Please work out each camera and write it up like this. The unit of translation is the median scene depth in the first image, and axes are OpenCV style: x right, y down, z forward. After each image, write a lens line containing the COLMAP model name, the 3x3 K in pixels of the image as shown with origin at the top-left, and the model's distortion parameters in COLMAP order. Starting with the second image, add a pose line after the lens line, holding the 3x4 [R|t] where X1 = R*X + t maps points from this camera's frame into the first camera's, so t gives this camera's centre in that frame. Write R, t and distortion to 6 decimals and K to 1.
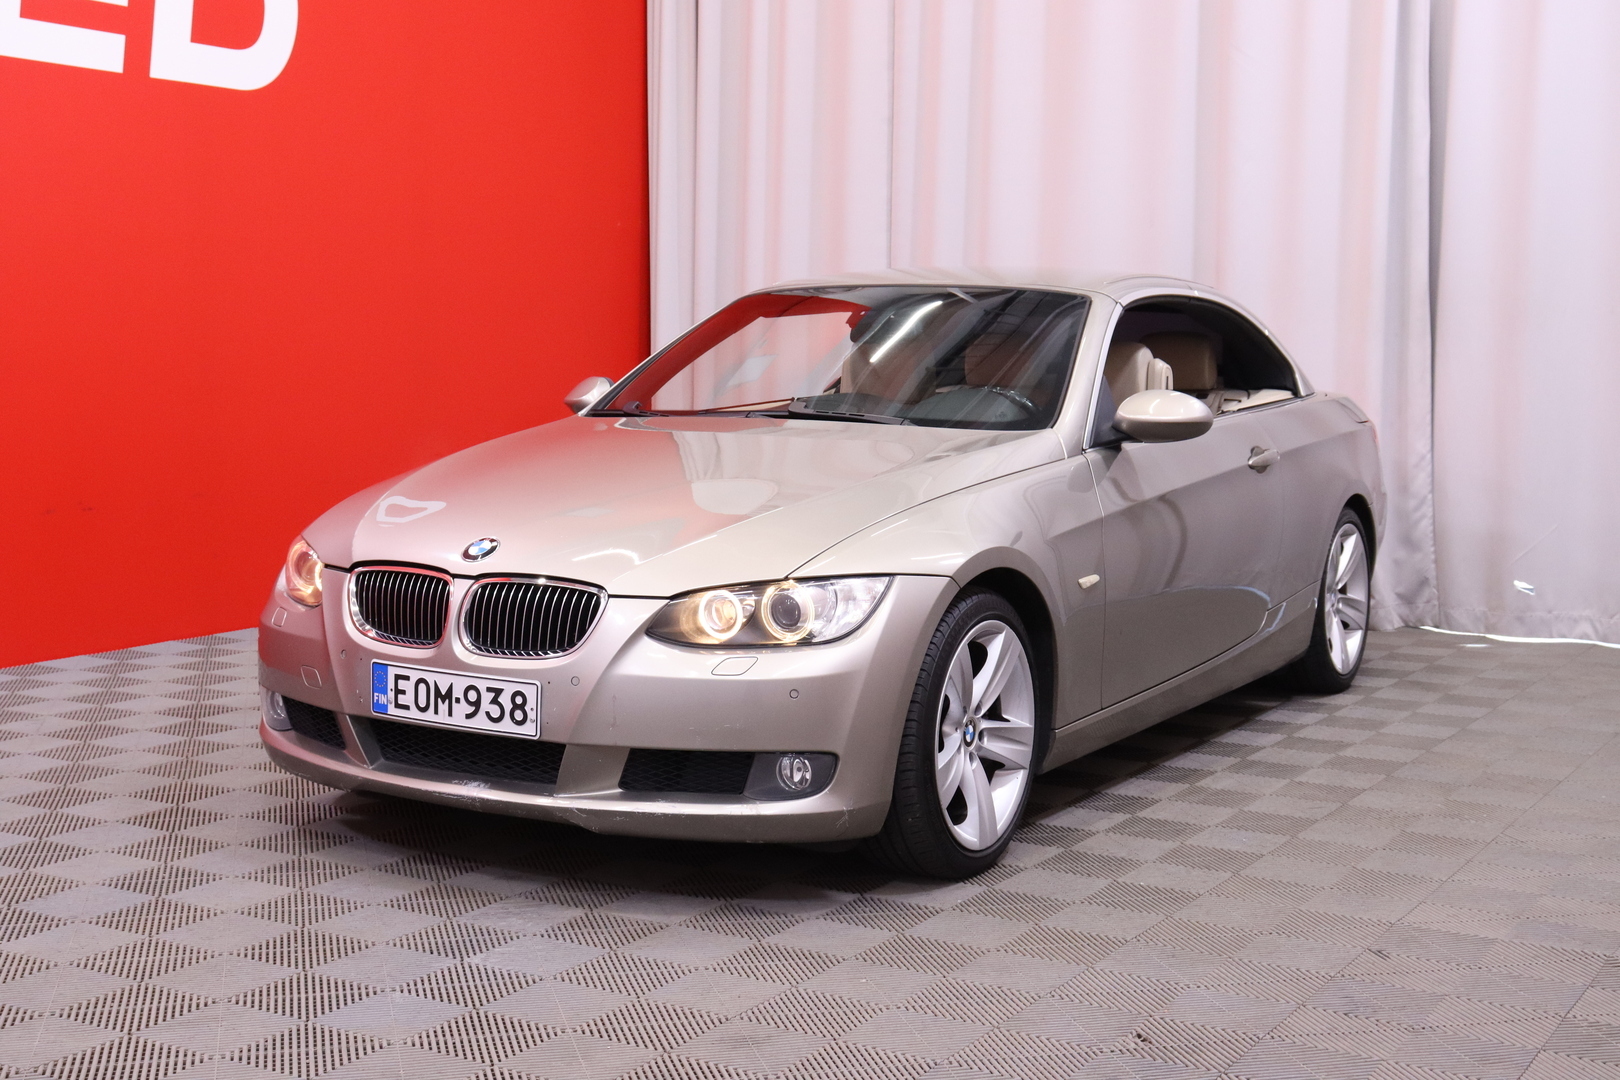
lens RADIAL K [[2228.6, 0, 802.2], [0, 2228.6, 542.8], [0, 0, 1]] dist [0.028843, 0.000000]
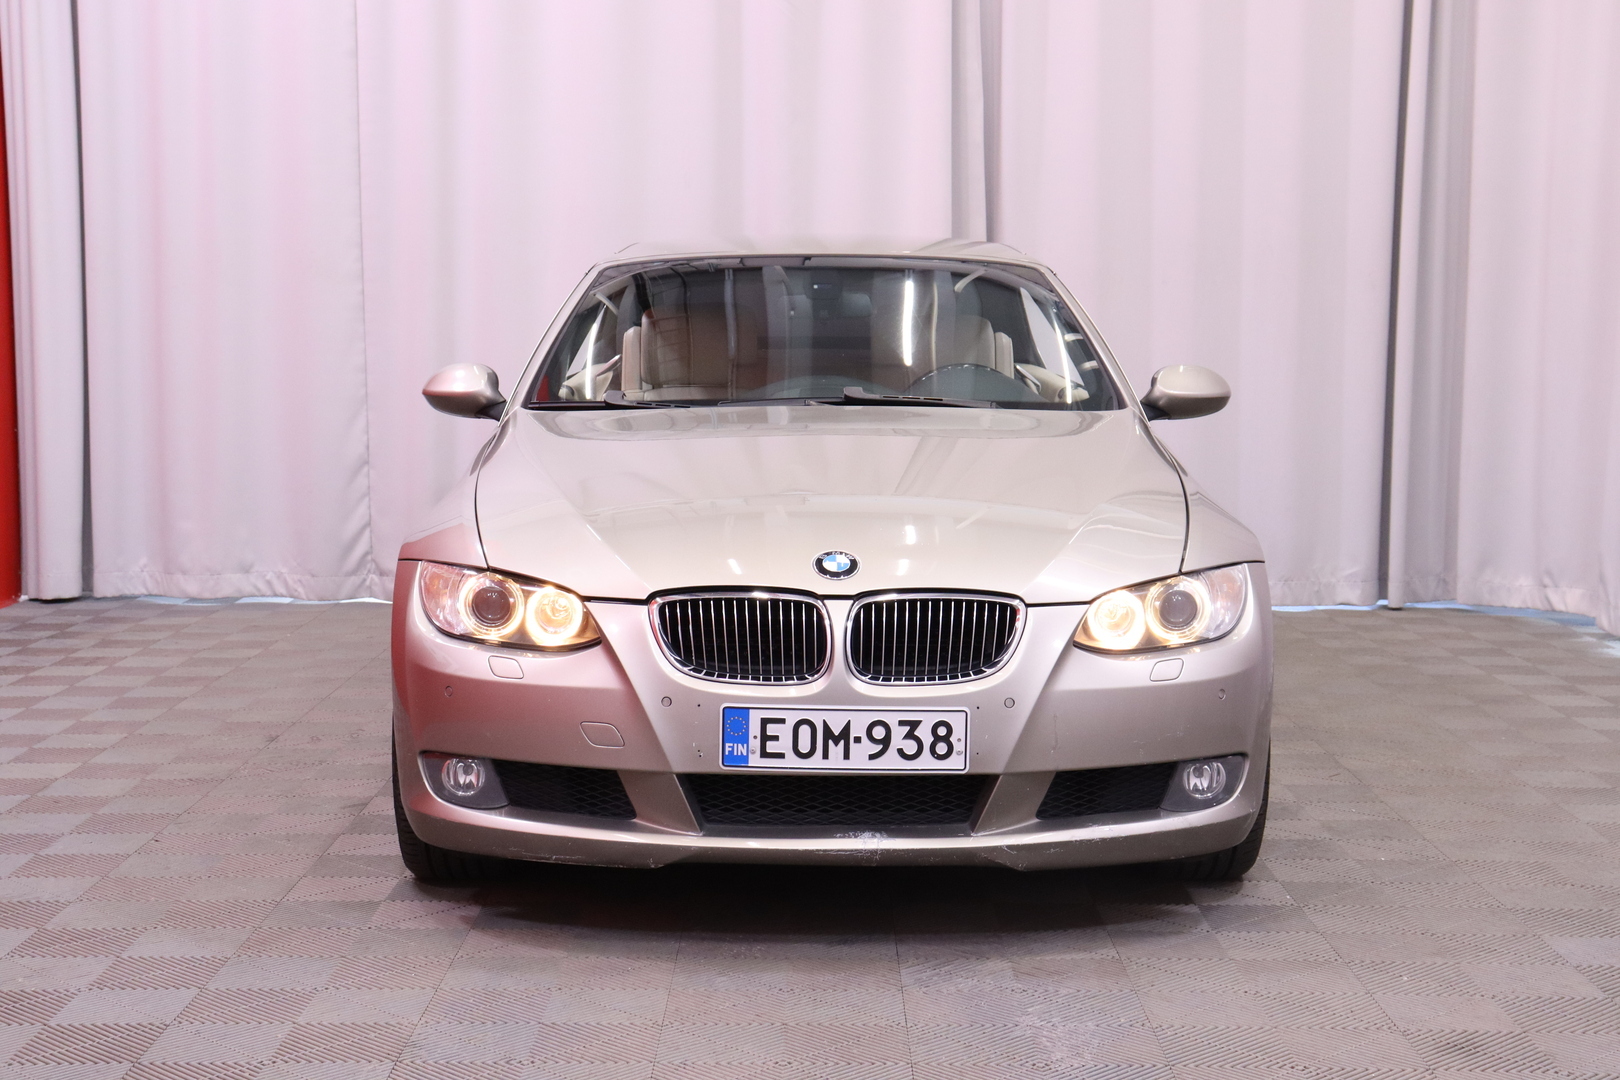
lens RADIAL K [[2552.0, 0, 816.6], [0, 2552.0, 545.7], [0, 0, 1]] dist [0.022720, 0.000000]
pose [[0.850956, -0.059745, 0.521828, -0.679785], [0.058507, 0.998109, 0.018866, -0.024064], [-0.521968, 0.014476, 0.852842, 0.163649]]
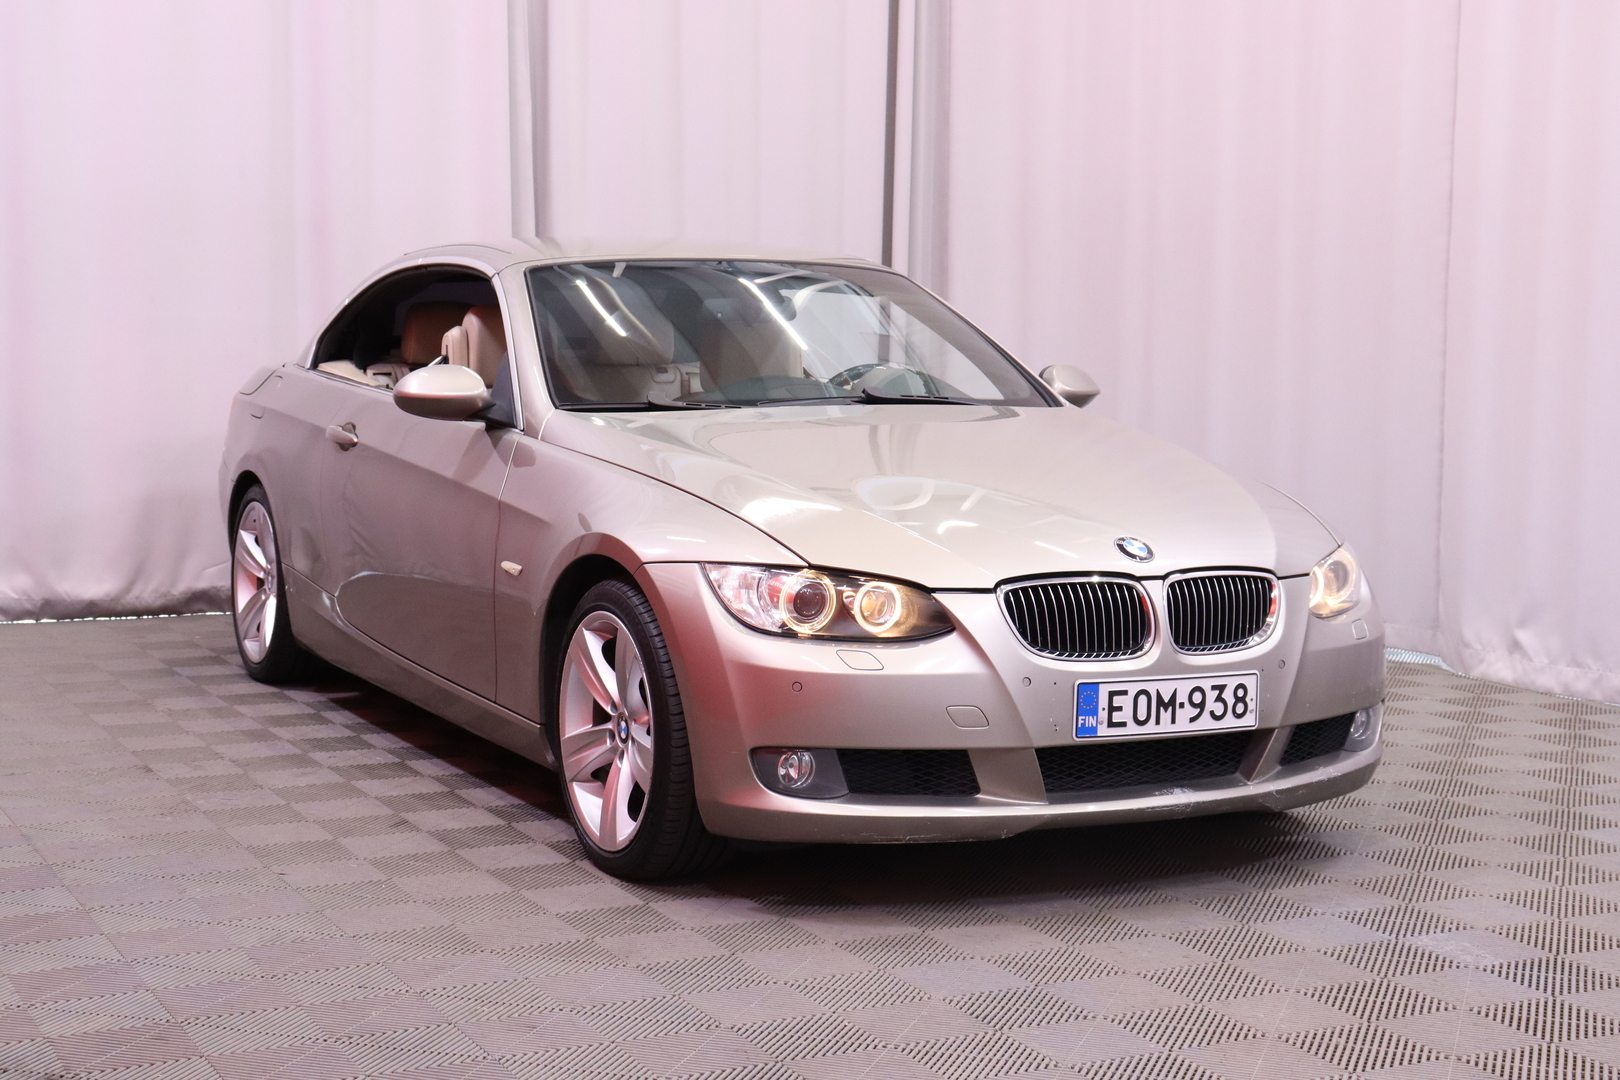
lens RADIAL K [[2552.0, 0, 806.1], [0, 2552.0, 532.2], [0, 0, 1]] dist [0.022720, 0.000000]
pose [[0.522781, -0.085818, 0.848136, -1.163625], [0.079033, 0.995514, 0.052016, -0.073331], [-0.848795, 0.039838, 0.527219, 0.555487]]
